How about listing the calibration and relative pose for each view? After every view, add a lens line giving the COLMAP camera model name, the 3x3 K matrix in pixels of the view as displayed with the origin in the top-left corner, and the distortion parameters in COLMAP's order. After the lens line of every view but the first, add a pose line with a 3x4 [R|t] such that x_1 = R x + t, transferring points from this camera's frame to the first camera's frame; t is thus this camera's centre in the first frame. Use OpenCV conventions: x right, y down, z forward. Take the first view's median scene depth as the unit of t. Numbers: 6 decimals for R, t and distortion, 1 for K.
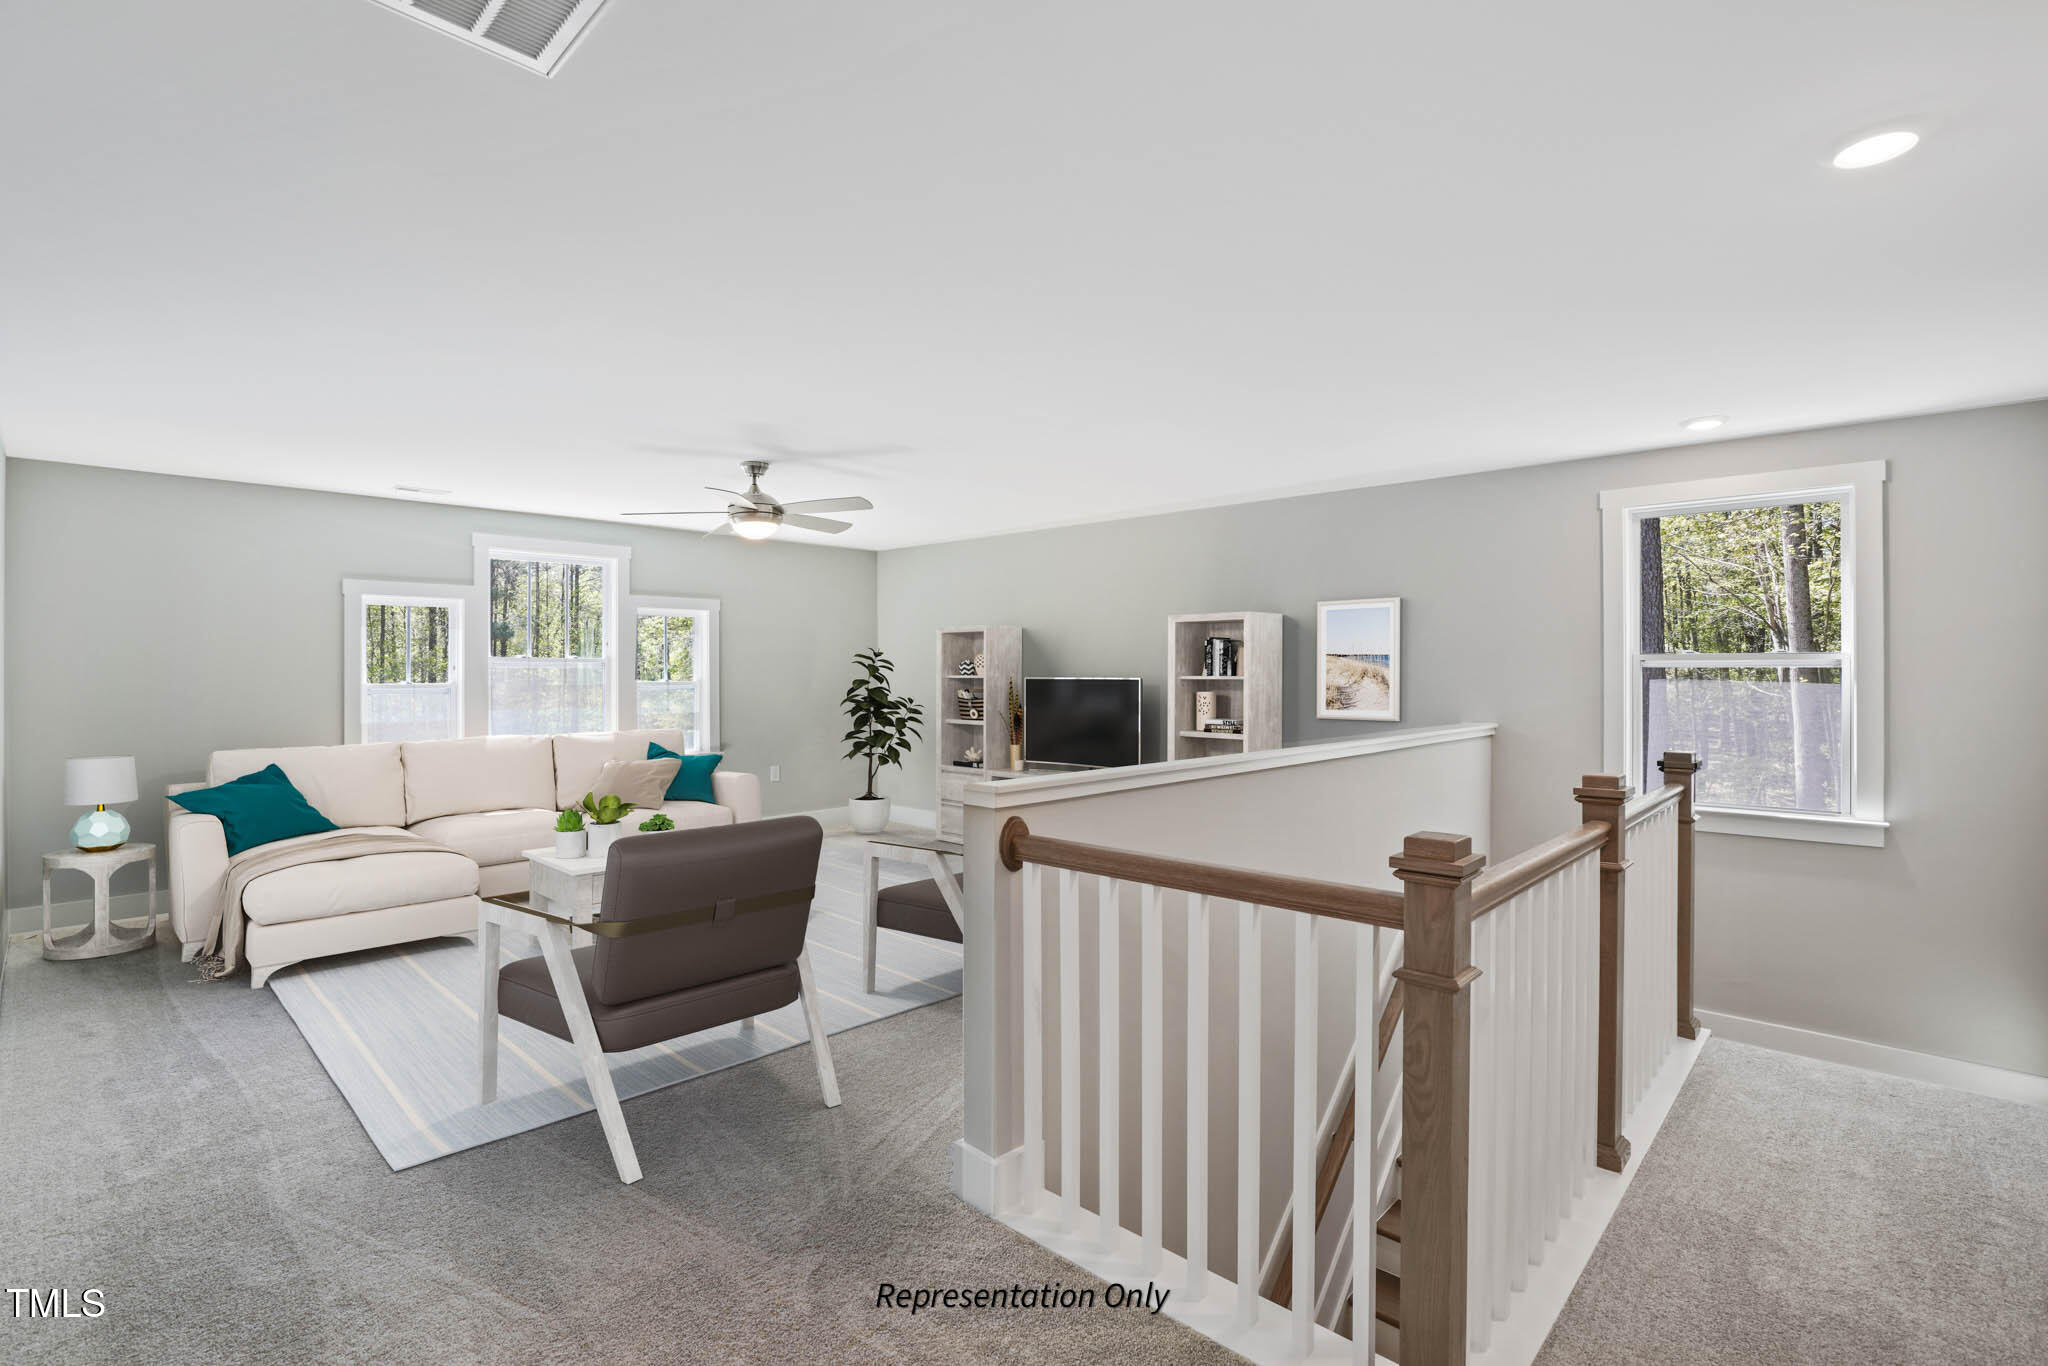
lens RADIAL K [[936.7, 0, 1015.8], [0, 936.7, 675.0], [0, 0, 1]] dist [0.002417, 0.000464]
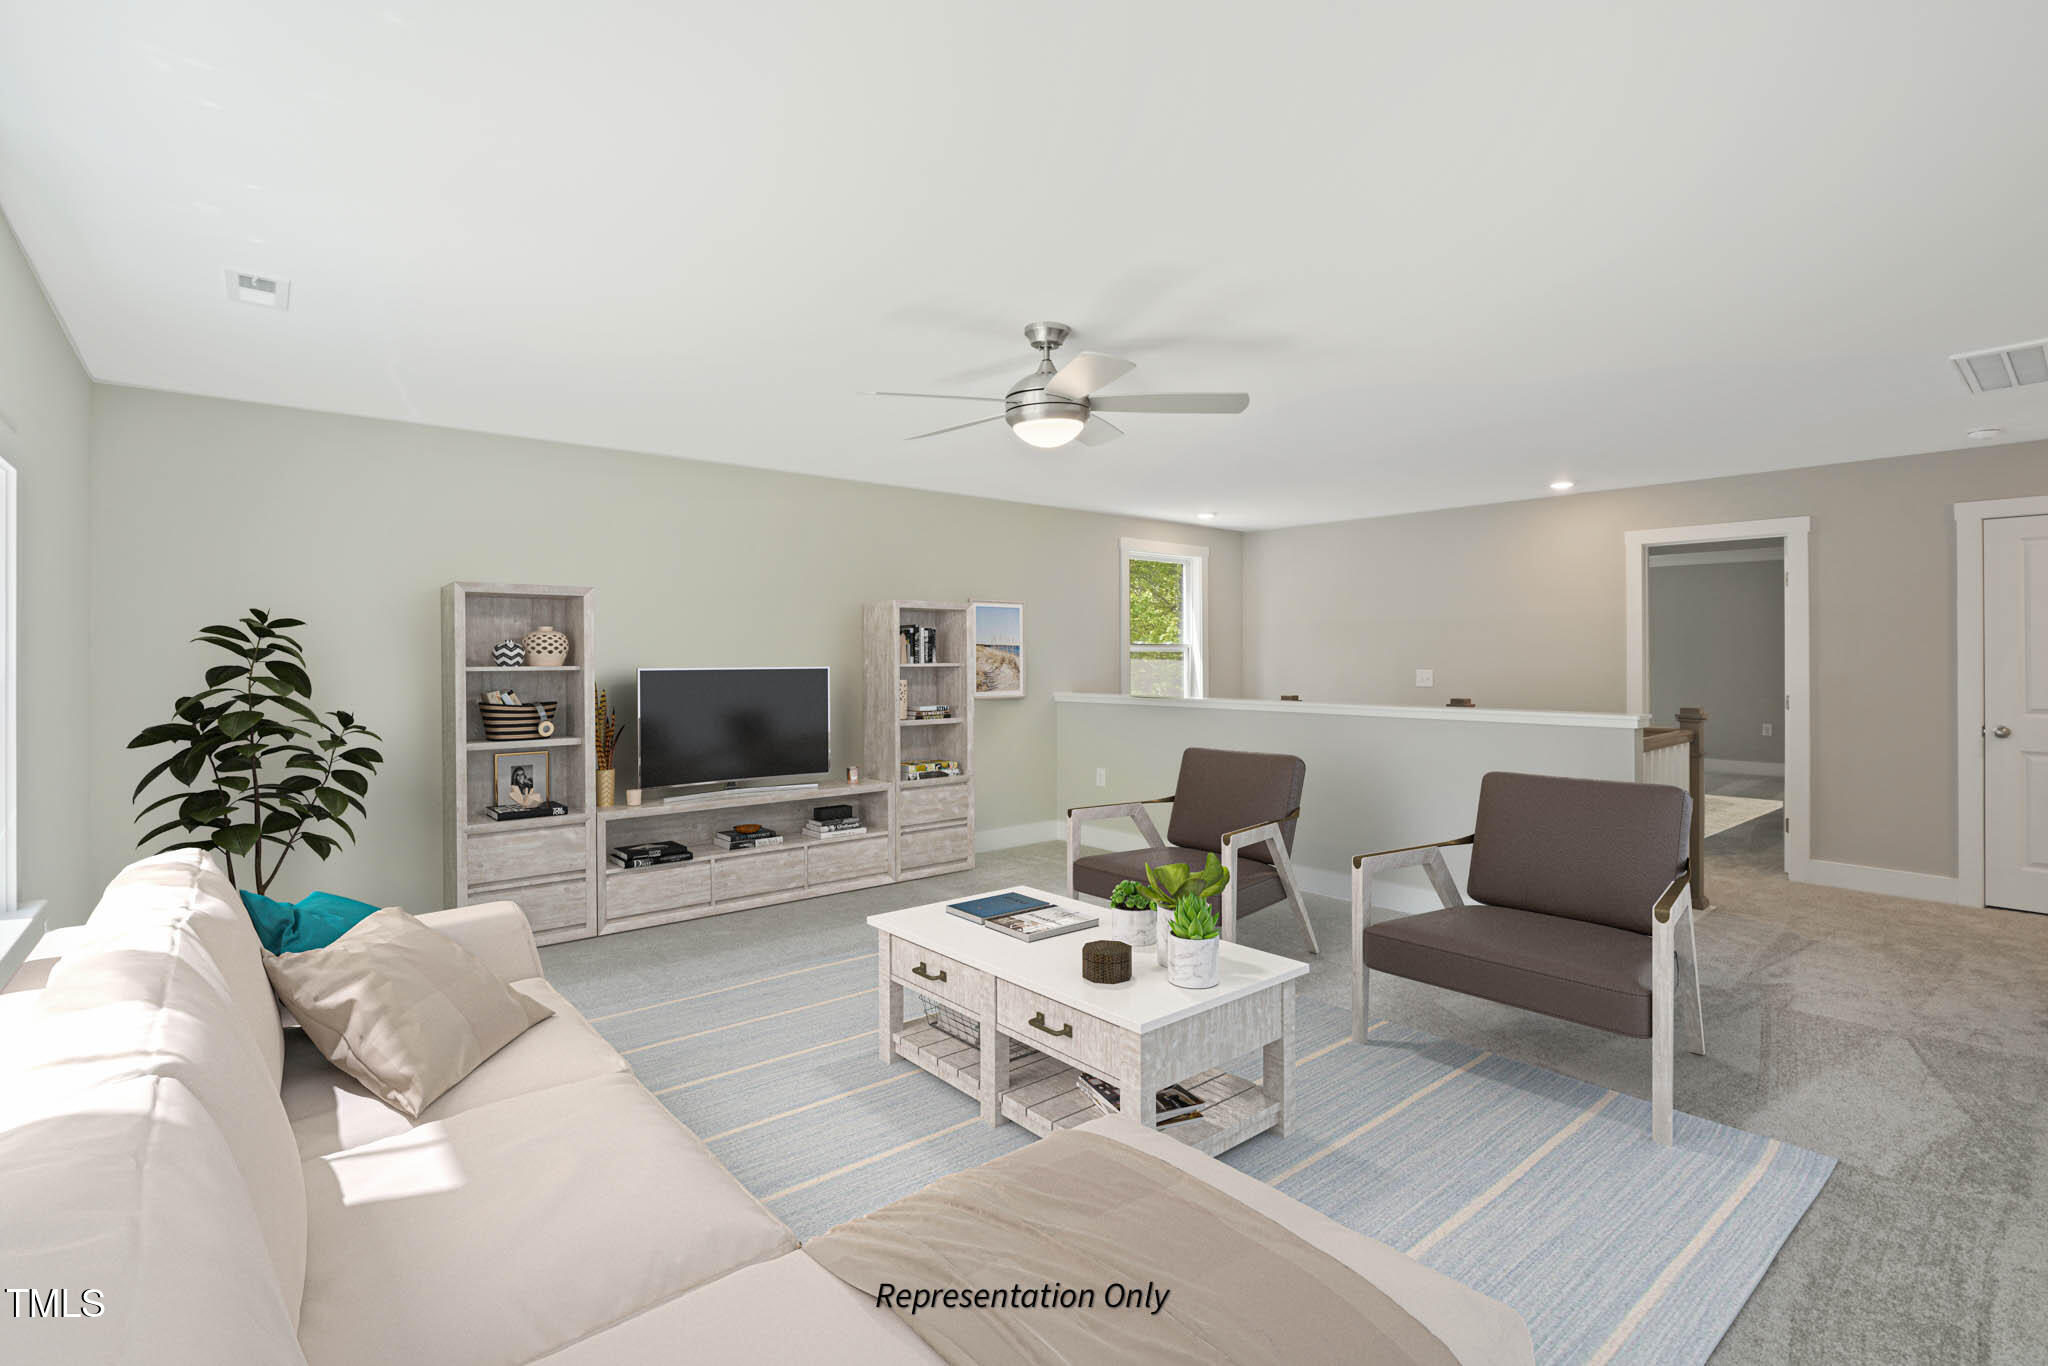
lens RADIAL K [[936.7, 0, 1015.0], [0, 936.7, 672.7], [0, 0, 1]] dist [0.002417, 0.000464]
pose [[0.109314, -0.008015, 0.993975, -0.818487], [0.010882, 0.999917, 0.006867, 0.005418], [-0.993948, 0.010066, 0.109392, 0.827377]]
